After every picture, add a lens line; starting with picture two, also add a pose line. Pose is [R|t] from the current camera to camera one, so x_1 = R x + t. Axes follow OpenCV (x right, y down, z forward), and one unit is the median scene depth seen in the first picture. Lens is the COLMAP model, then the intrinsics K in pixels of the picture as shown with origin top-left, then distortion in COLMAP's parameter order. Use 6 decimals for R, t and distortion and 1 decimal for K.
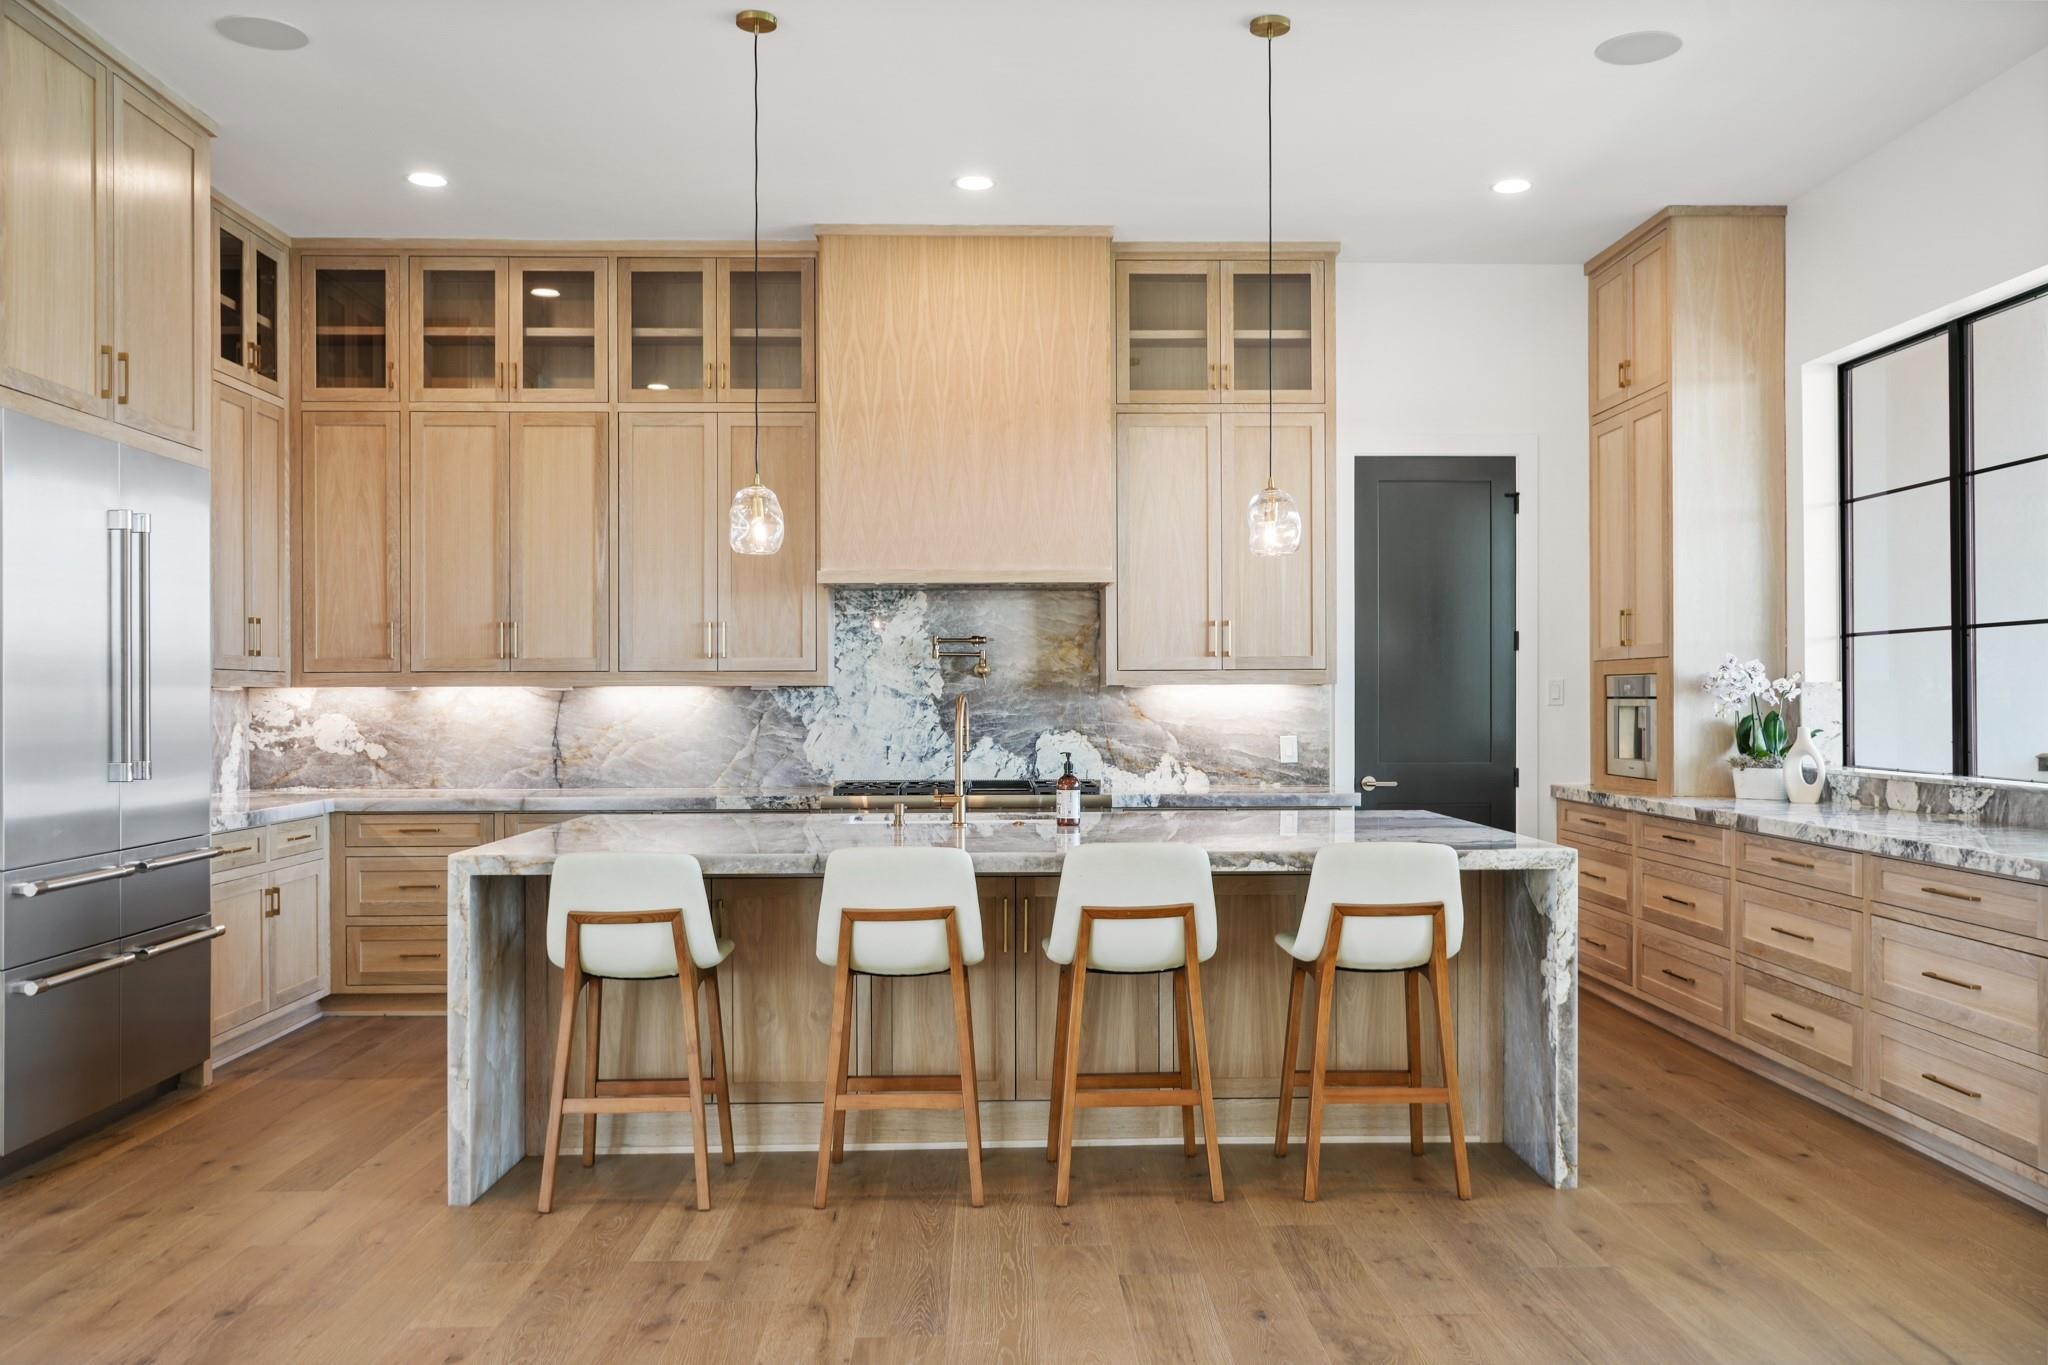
lens RADIAL K [[1646.4, 0, 1028.1], [0, 1646.4, 695.8], [0, 0, 1]] dist [-0.004965, 0.006617]
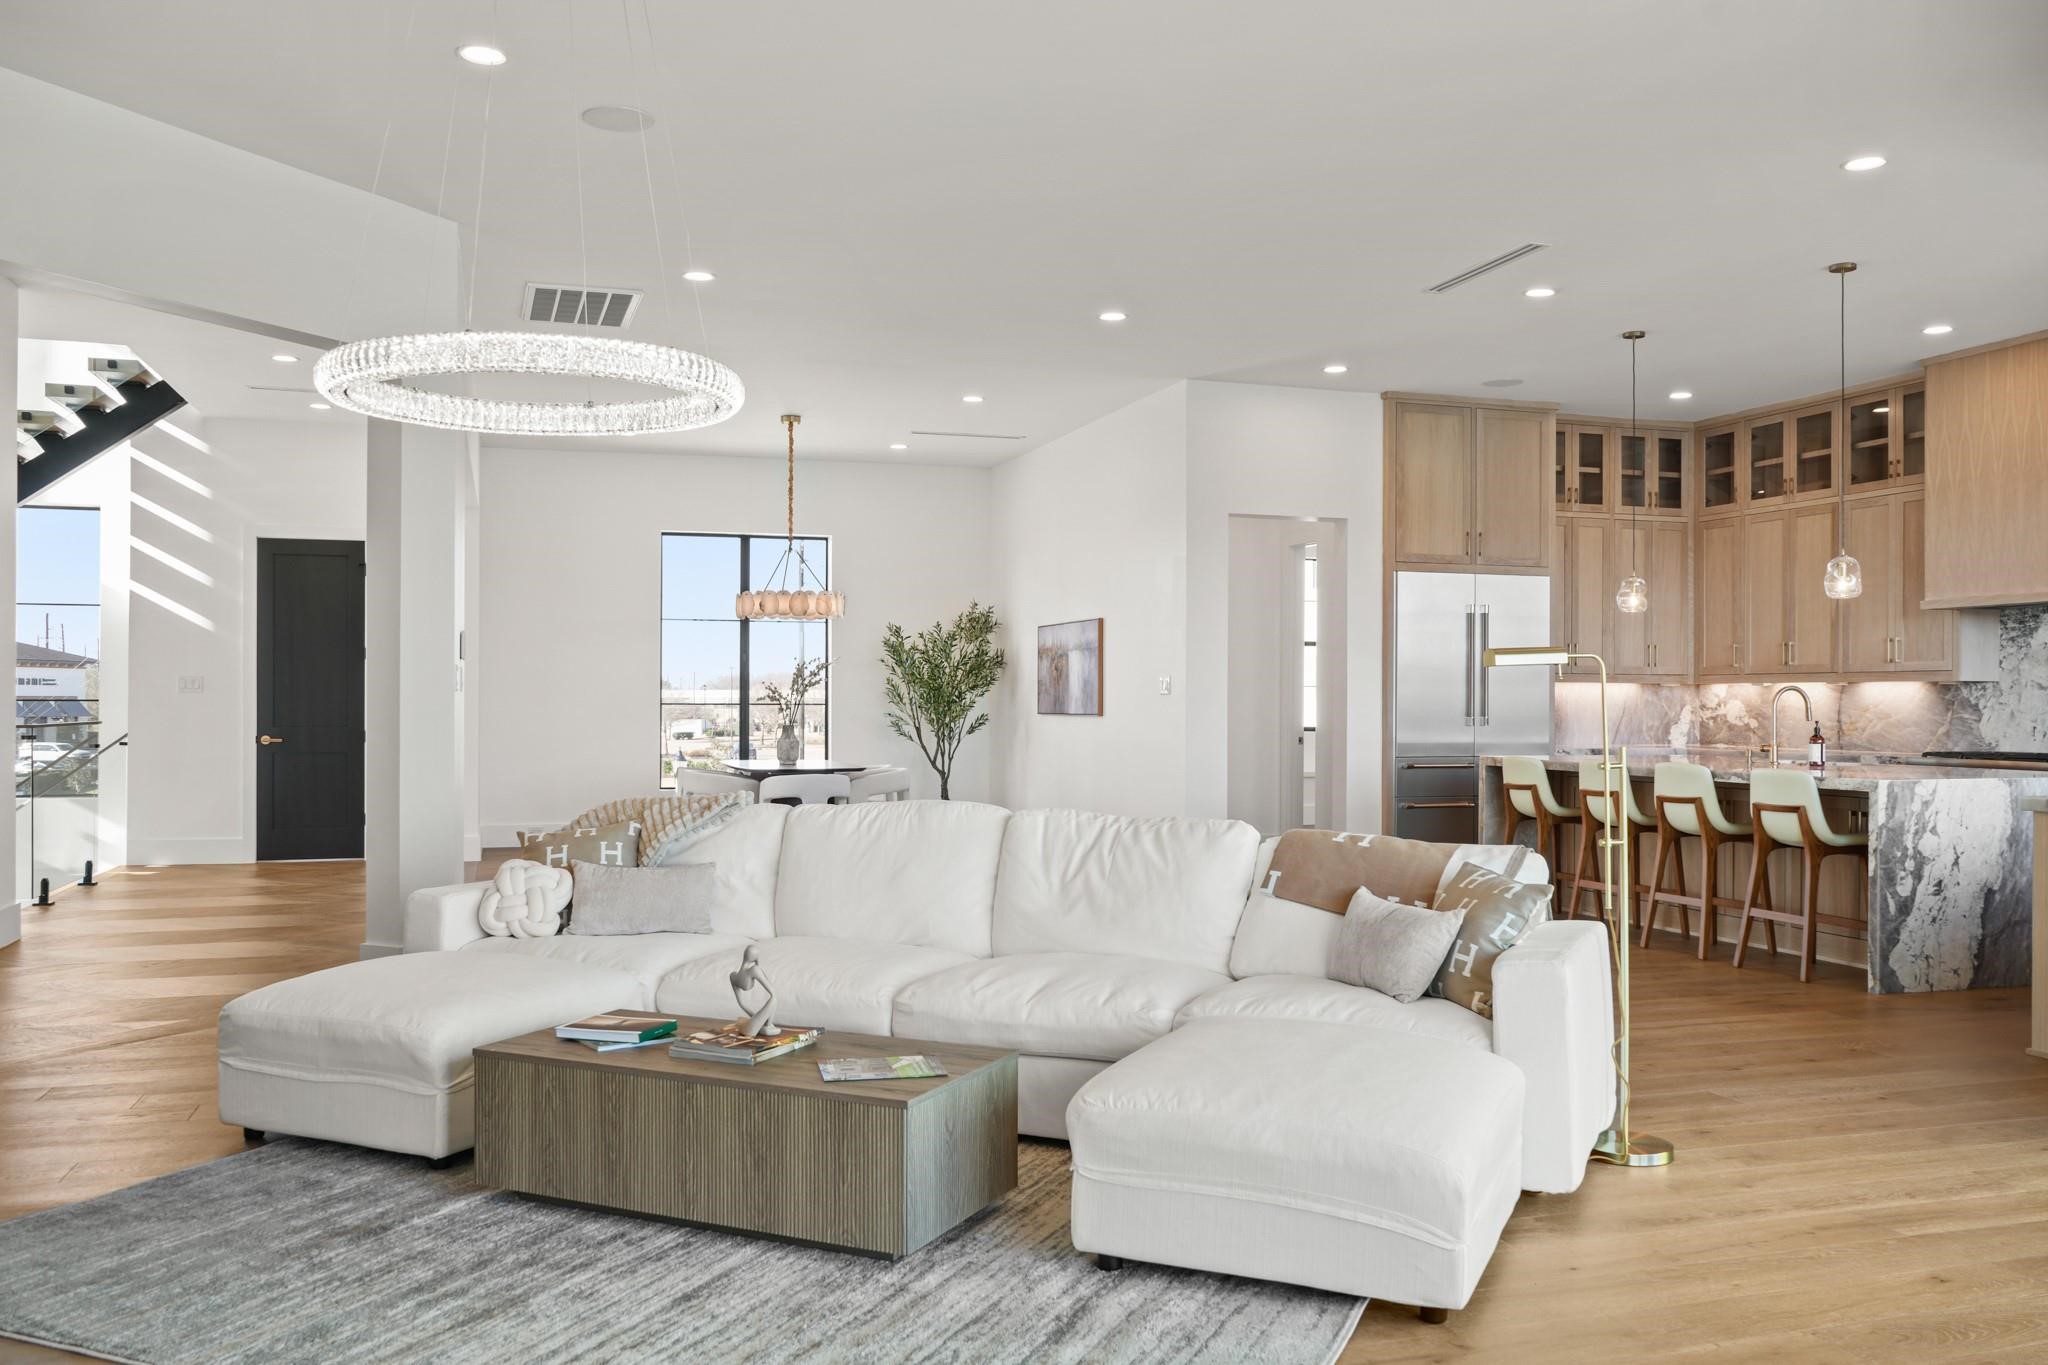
lens RADIAL K [[1646.4, 0, 1023.9], [0, 1646.4, 692.0], [0, 0, 1]] dist [-0.004965, 0.006617]
pose [[0.274555, -0.000475, -0.961571, 0.981758], [-0.004464, 0.999988, -0.001768, 0.009067], [0.961561, 0.004778, 0.274550, -0.138320]]
